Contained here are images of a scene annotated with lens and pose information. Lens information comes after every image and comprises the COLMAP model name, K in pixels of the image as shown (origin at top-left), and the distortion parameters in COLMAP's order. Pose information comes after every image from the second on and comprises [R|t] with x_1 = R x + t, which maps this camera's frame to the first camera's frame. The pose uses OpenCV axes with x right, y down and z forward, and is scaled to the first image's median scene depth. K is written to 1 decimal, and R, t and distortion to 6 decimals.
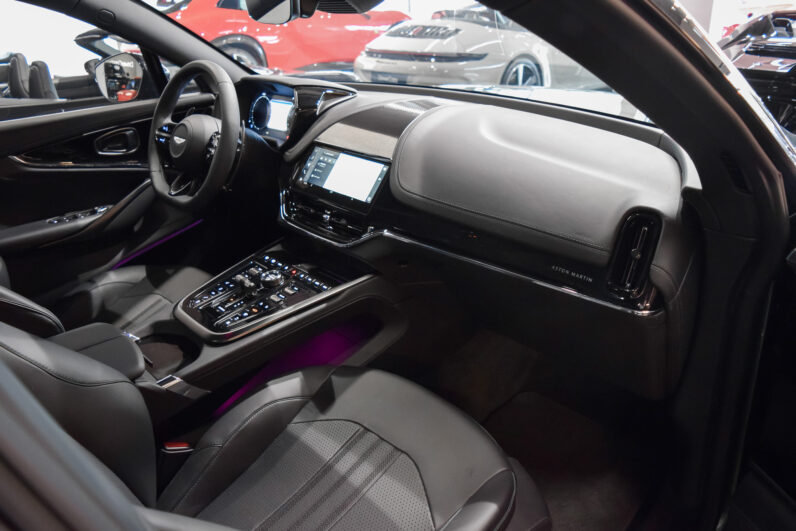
lens RADIAL K [[621.1, 0, 398.0], [0, 621.1, 265.5], [0, 0, 1]] dist [-0.095055, 0.019873]
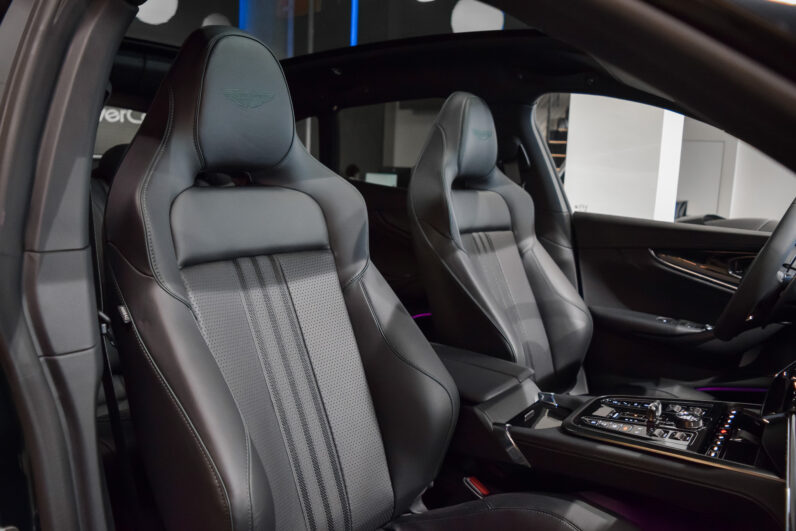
lens RADIAL K [[621.1, 0, 398.0], [0, 621.1, 265.5], [0, 0, 1]] dist [-0.095055, 0.019873]
pose [[0.184362, 0.191630, -0.963996, 0.473314], [-0.455338, 0.885858, 0.089014, -0.058541], [0.871021, 0.422533, 0.250575, 0.410740]]
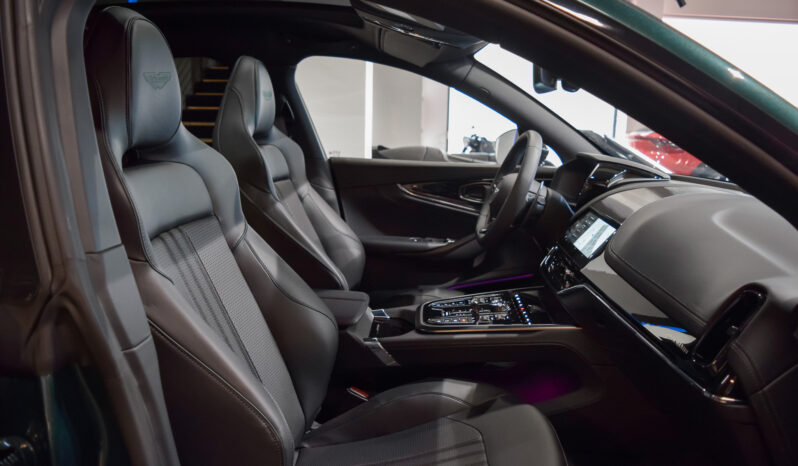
lens RADIAL K [[617.9, 0, 399.0], [0, 617.9, 233.0], [0, 0, 1]] dist [-0.087310, -0.000429]
pose [[0.690881, 0.181722, -0.699758, 0.465516], [-0.339701, 0.935991, -0.092321, 0.065713], [0.638190, 0.301491, 0.708390, 0.038078]]
